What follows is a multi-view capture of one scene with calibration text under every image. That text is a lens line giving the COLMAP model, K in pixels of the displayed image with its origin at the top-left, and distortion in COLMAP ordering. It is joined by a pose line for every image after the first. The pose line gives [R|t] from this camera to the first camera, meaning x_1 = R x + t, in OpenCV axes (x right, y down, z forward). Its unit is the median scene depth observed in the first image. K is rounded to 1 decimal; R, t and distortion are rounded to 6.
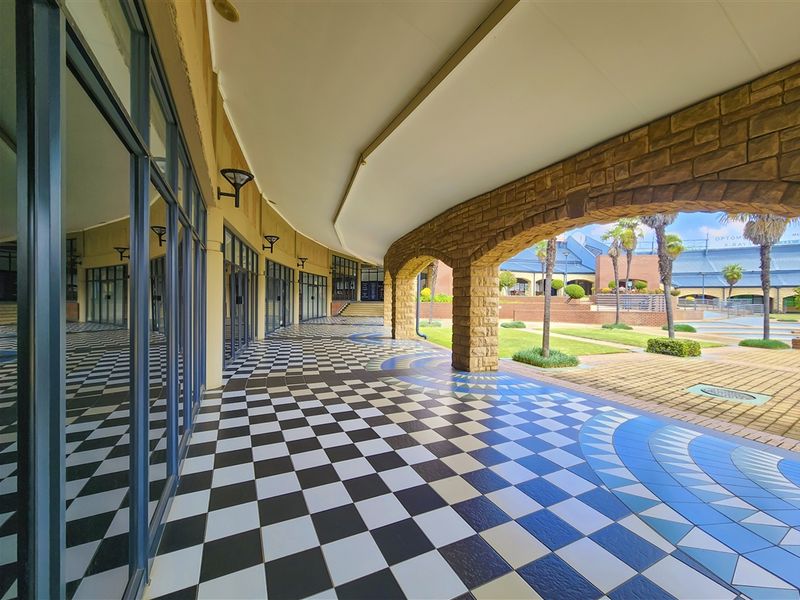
lens RADIAL K [[327.0, 0, 400.3], [0, 327.0, 298.6], [0, 0, 1]] dist [-0.003391, -0.000384]
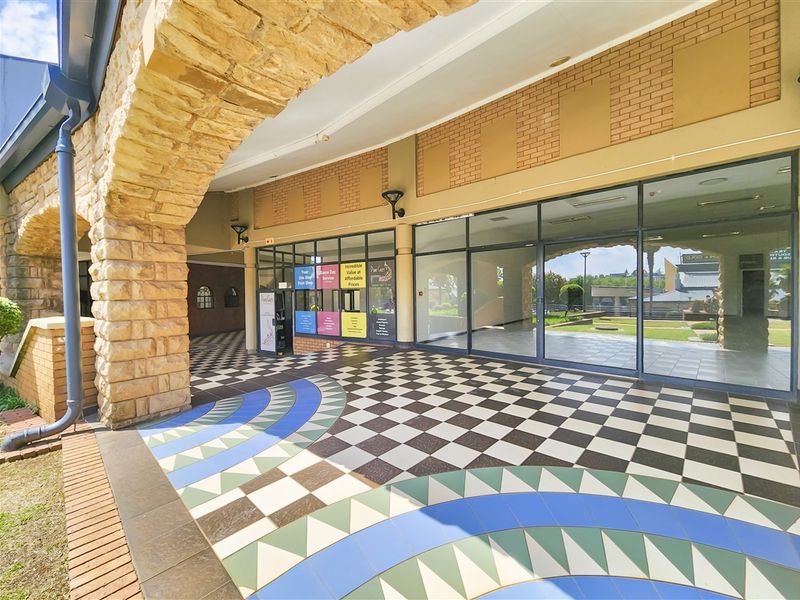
lens RADIAL K [[327.0, 0, 400.3], [0, 327.0, 298.6], [0, 0, 1]] dist [-0.003391, -0.000384]
pose [[-0.937490, 0.013805, -0.347738, 0.661807], [0.005161, 0.999655, 0.025771, 0.034946], [0.347974, 0.022366, -0.937237, 1.862485]]
